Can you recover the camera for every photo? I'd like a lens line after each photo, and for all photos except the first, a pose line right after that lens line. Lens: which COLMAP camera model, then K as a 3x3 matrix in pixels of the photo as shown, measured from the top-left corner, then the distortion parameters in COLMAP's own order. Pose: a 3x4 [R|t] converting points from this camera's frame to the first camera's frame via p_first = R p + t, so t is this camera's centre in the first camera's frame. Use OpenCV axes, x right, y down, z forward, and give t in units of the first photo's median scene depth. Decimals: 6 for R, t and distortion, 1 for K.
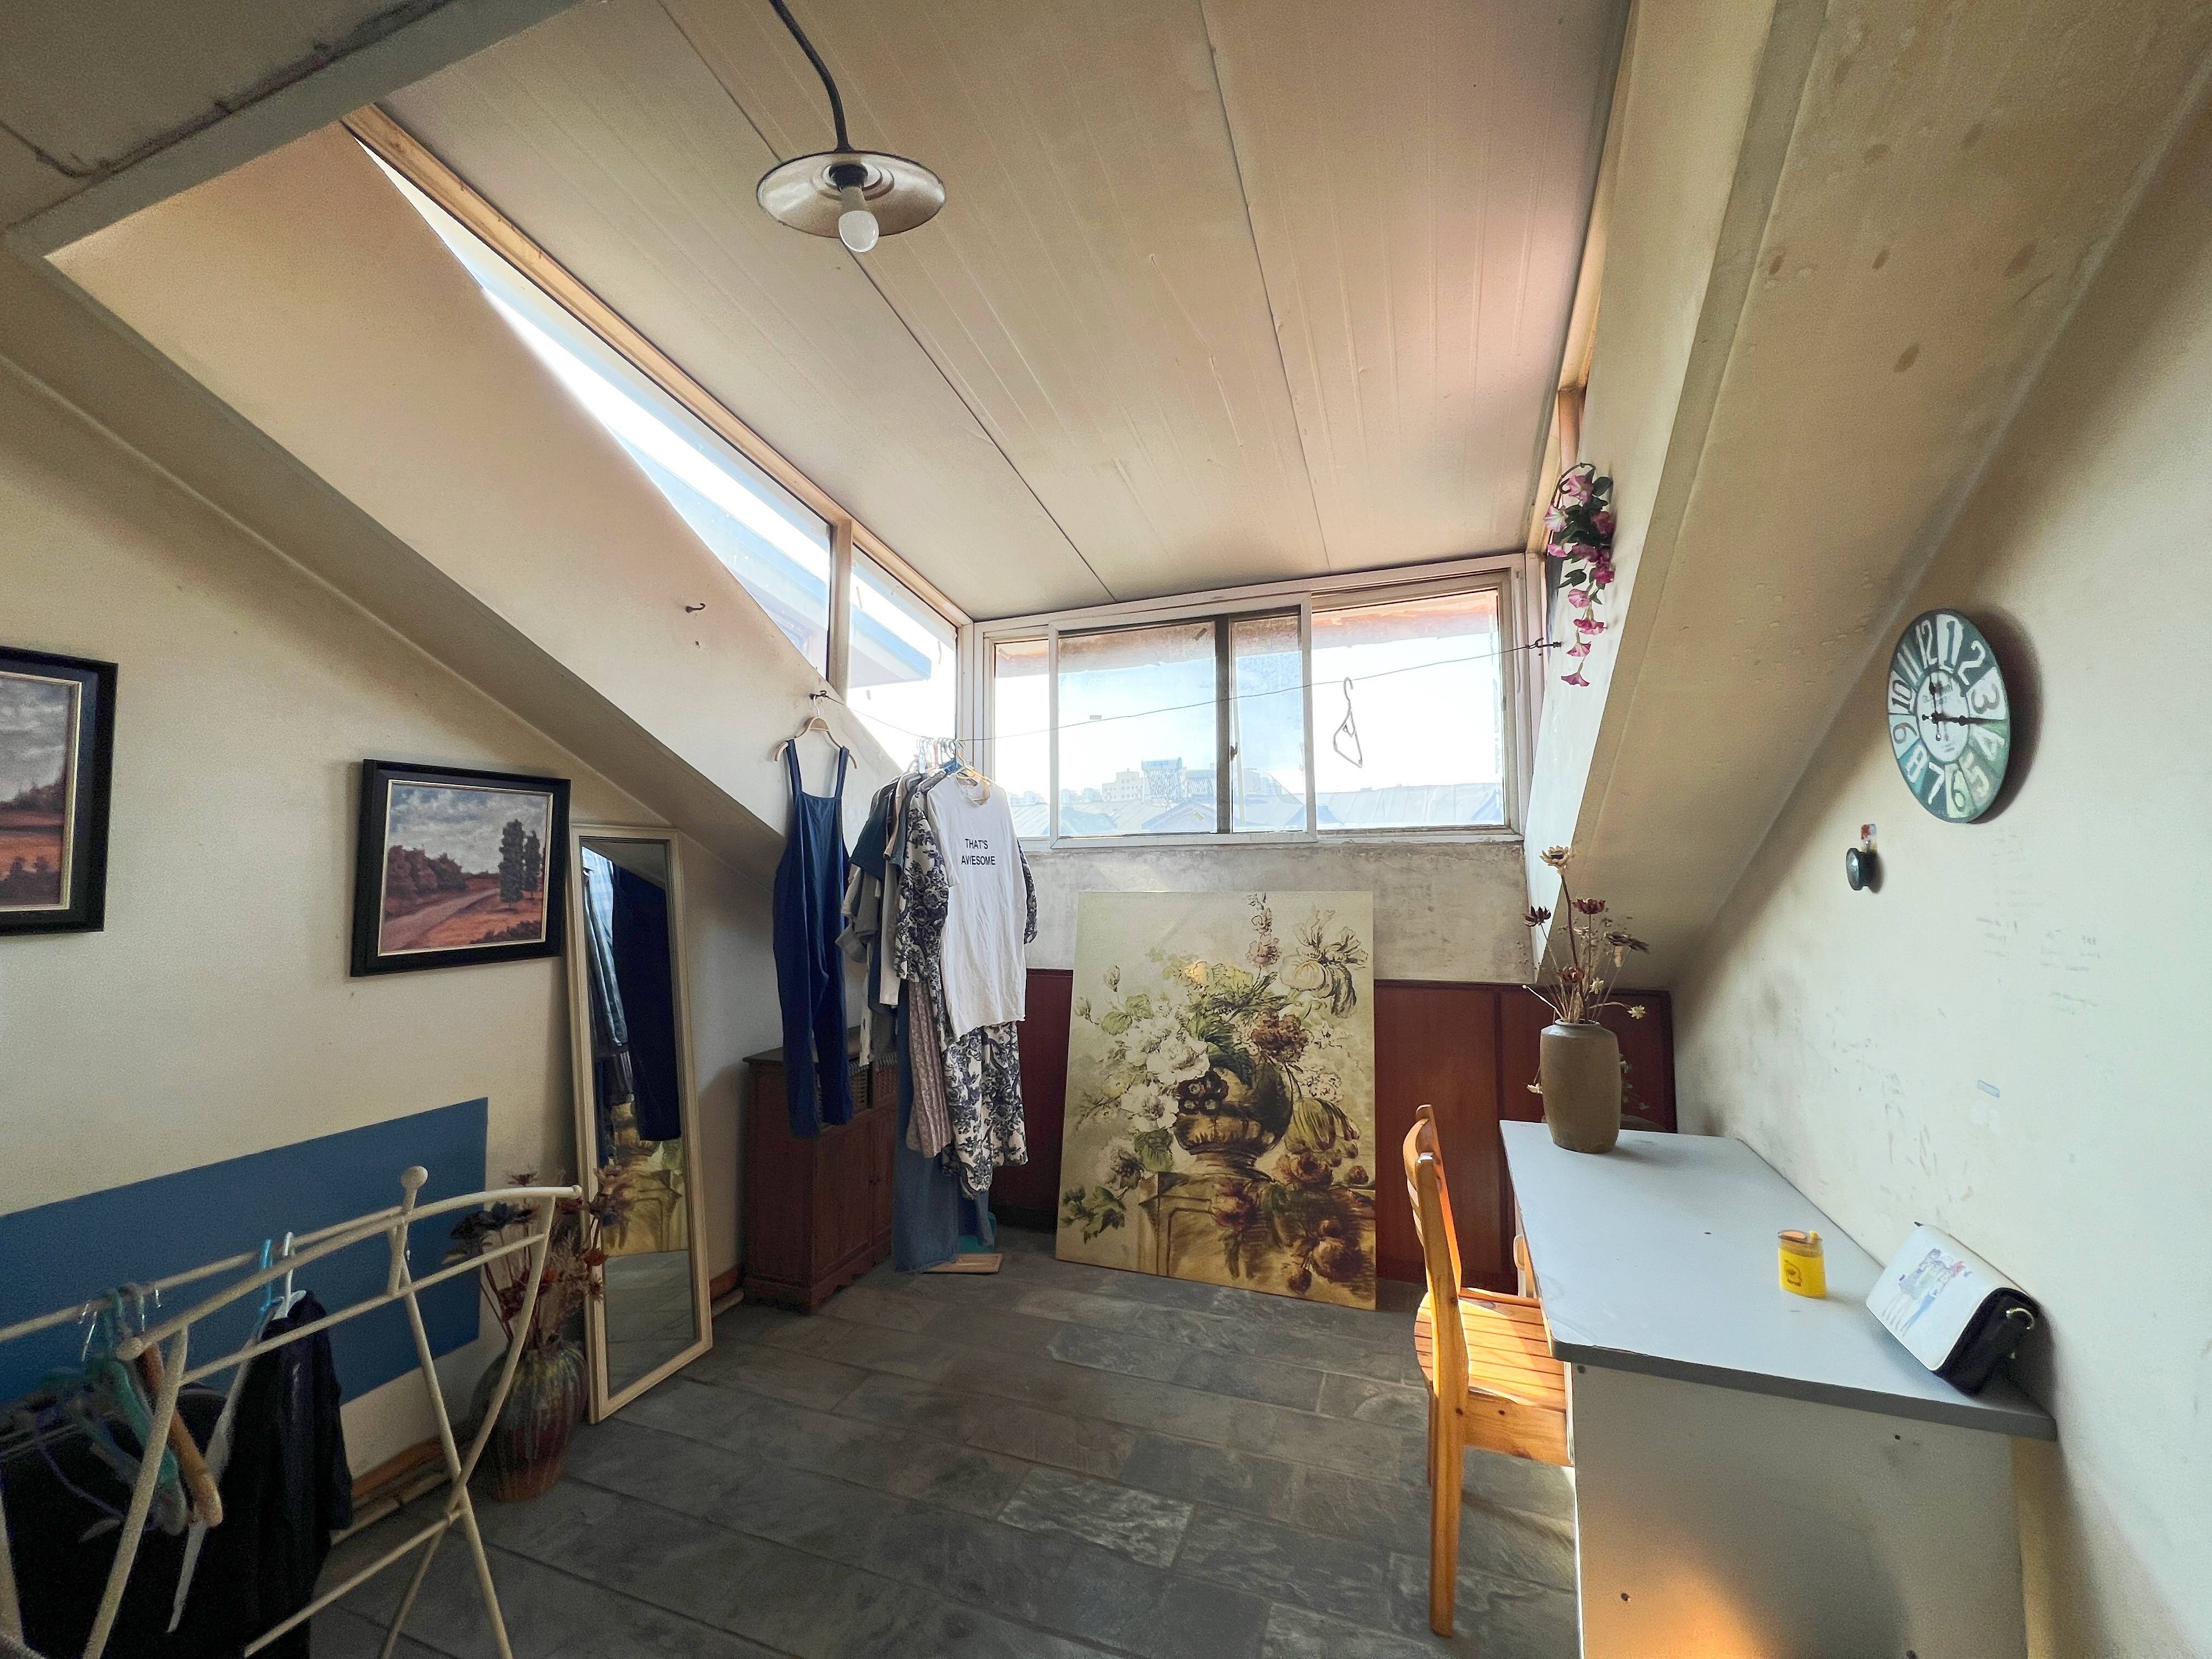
lens RADIAL K [[883.2, 0, 1105.5], [0, 883.2, 825.1], [0, 0, 1]] dist [0.000094, 0.000189]
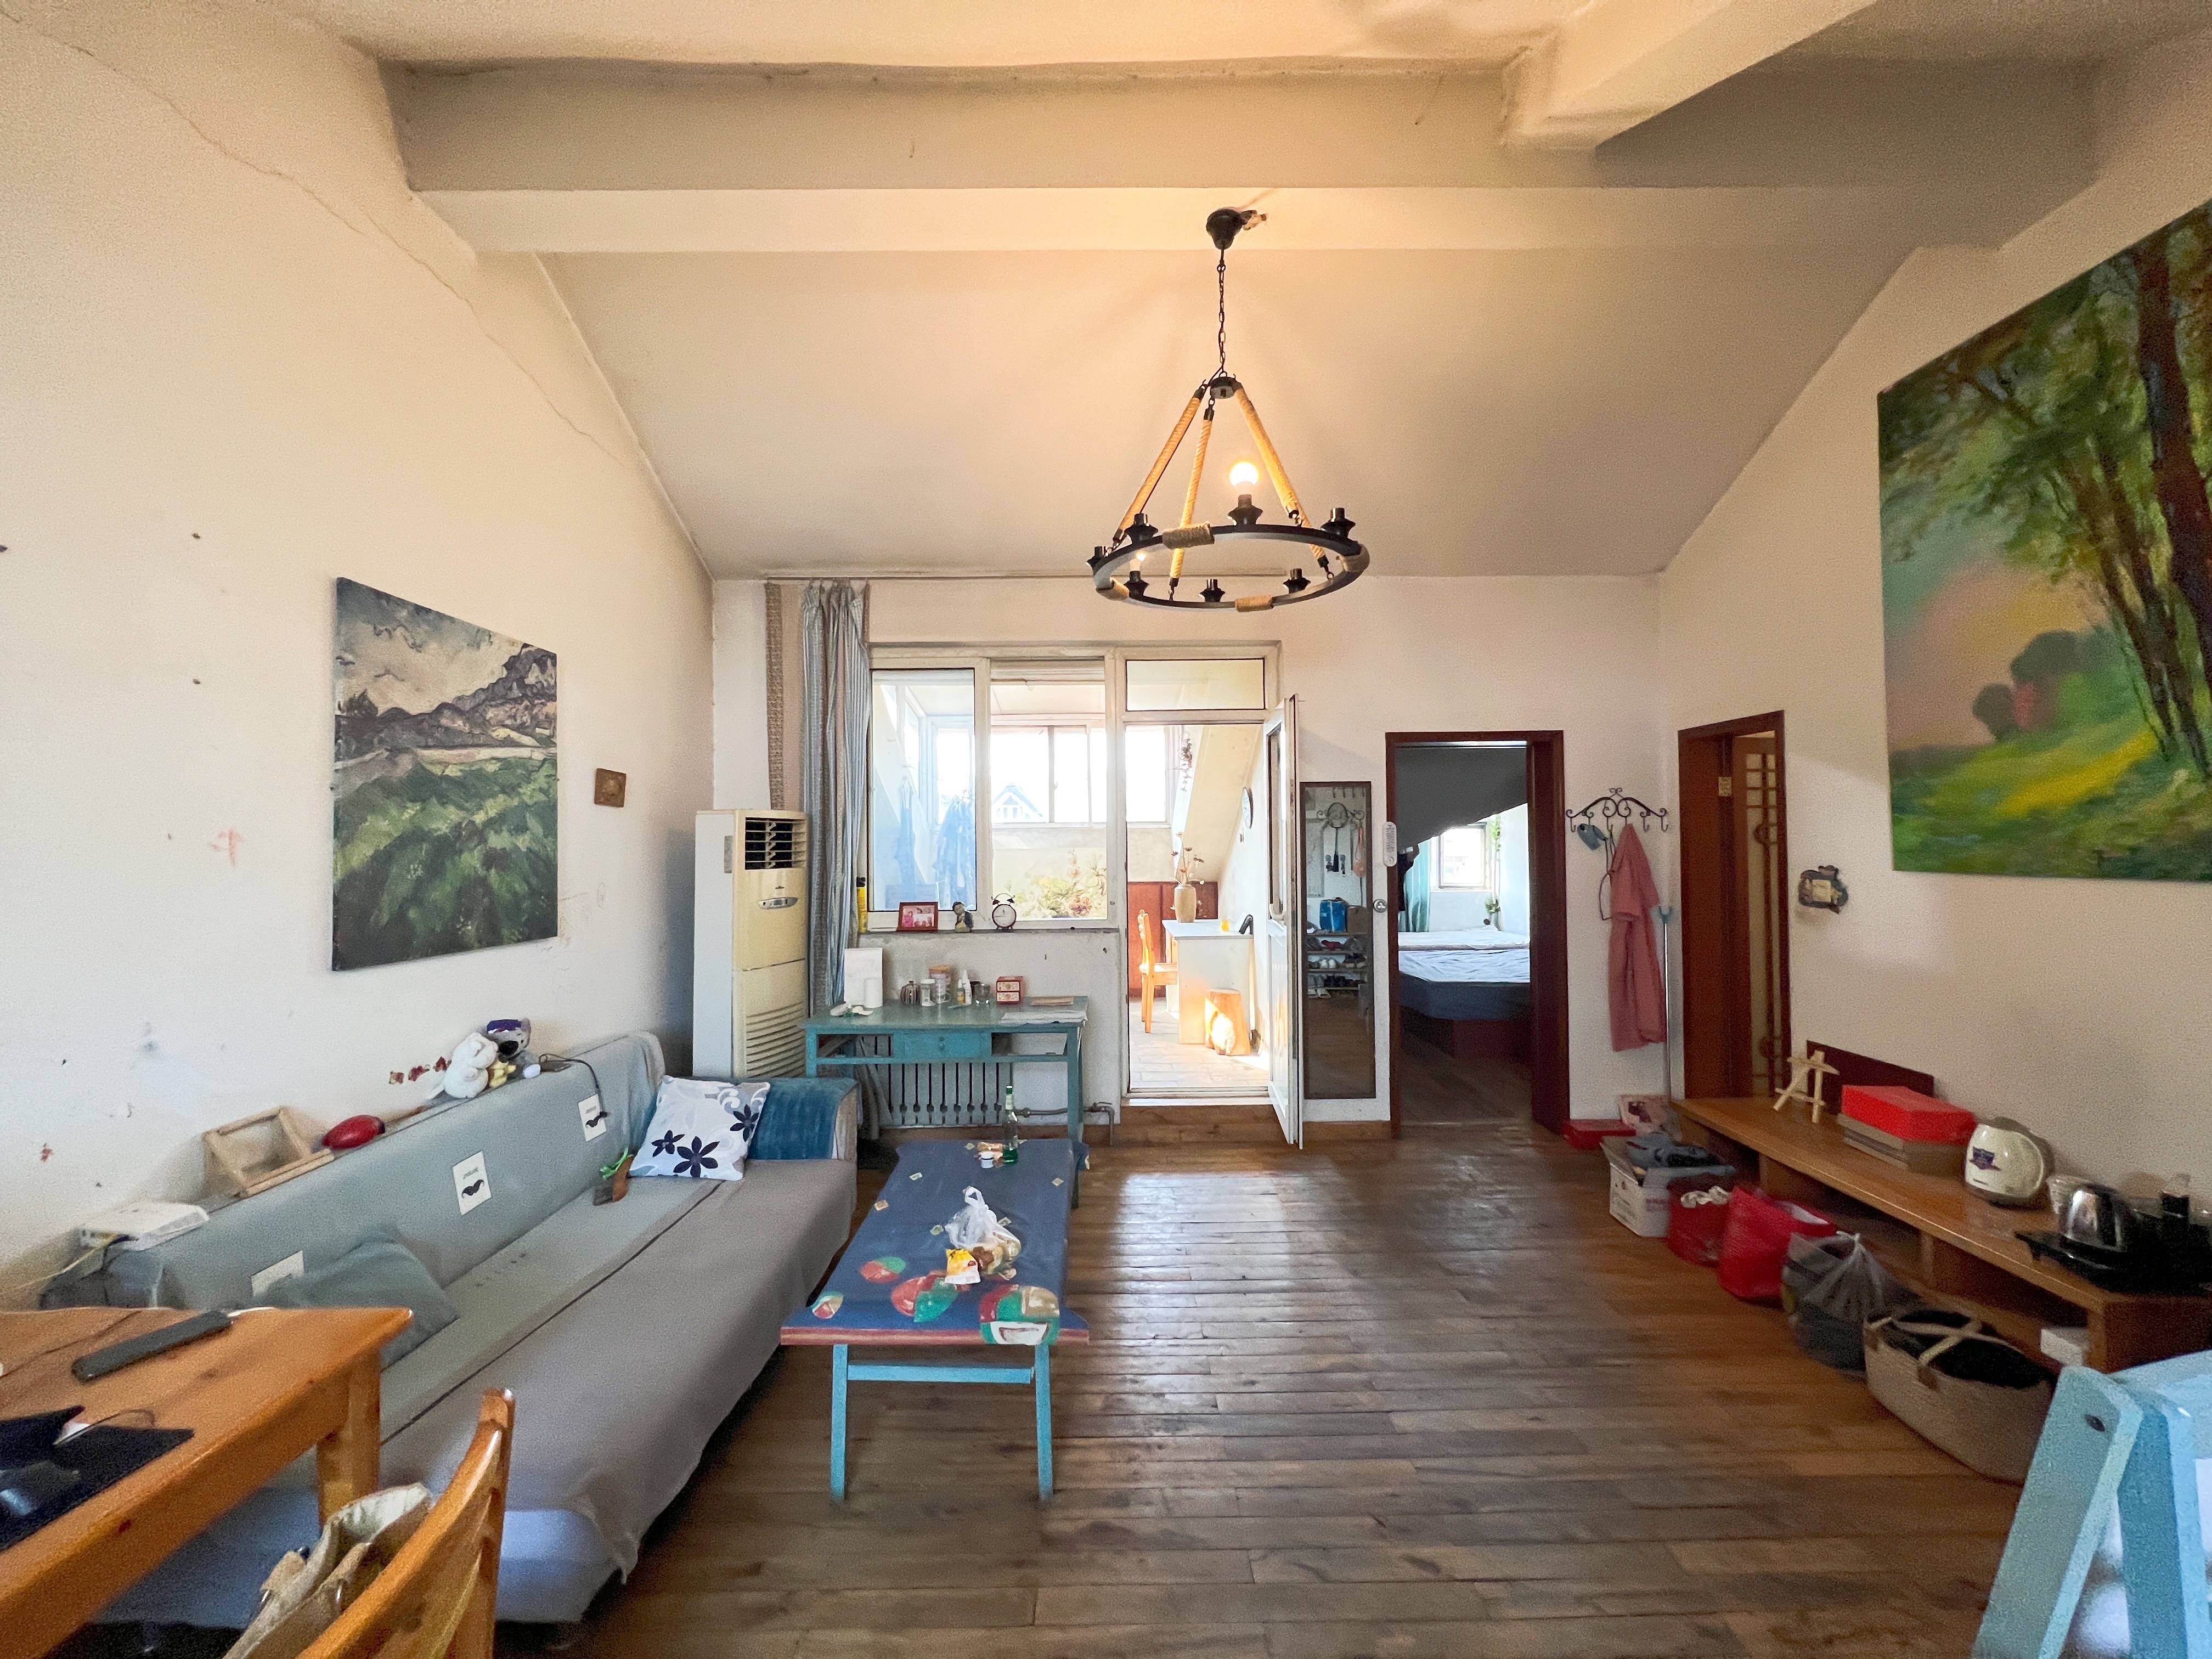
lens RADIAL K [[883.2, 0, 1105.5], [0, 883.2, 825.1], [0, 0, 1]] dist [0.000094, 0.000189]
pose [[0.934400, 0.006365, 0.356169, -0.706224], [-0.017559, 0.999448, 0.028205, -0.065878], [-0.355792, -0.032608, 0.933996, -1.512462]]
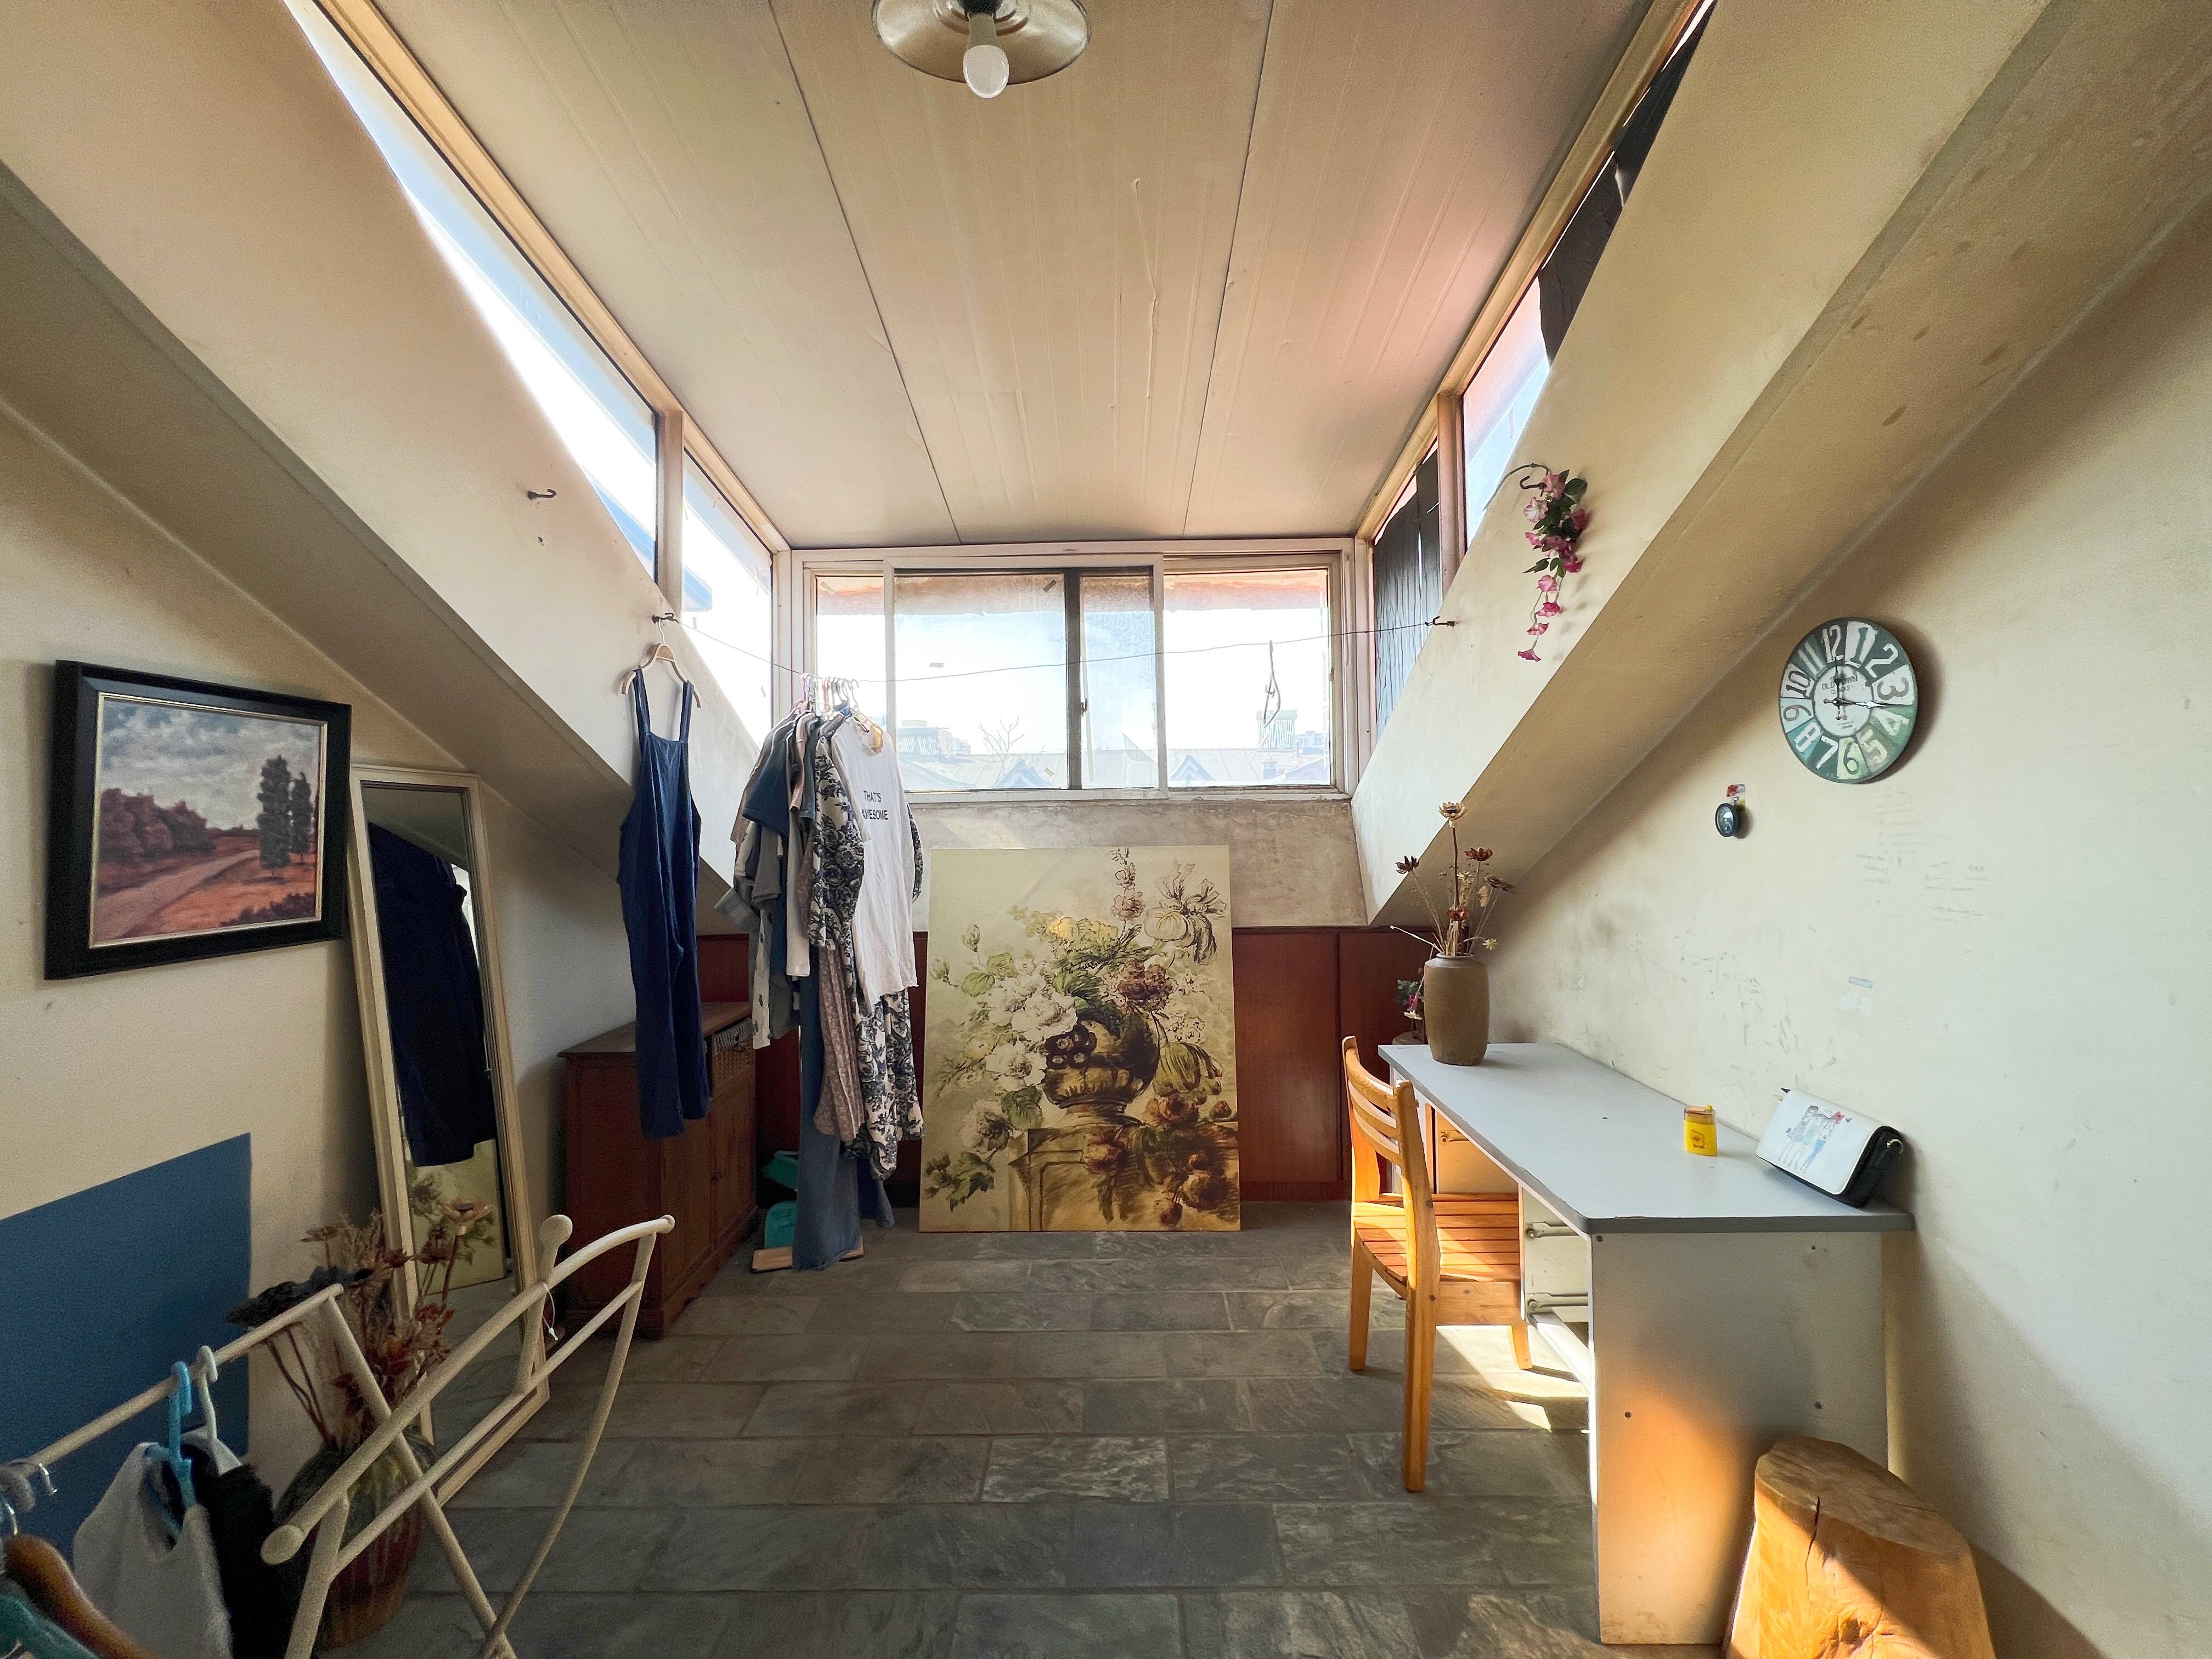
lens RADIAL K [[883.2, 0, 1105.5], [0, 883.2, 825.1], [0, 0, 1]] dist [0.000094, 0.000189]
pose [[0.940288, -0.001380, 0.340377, -0.225796], [-0.014006, 0.998988, 0.042744, 0.008375], [-0.340092, -0.044960, 0.939317, 0.061363]]
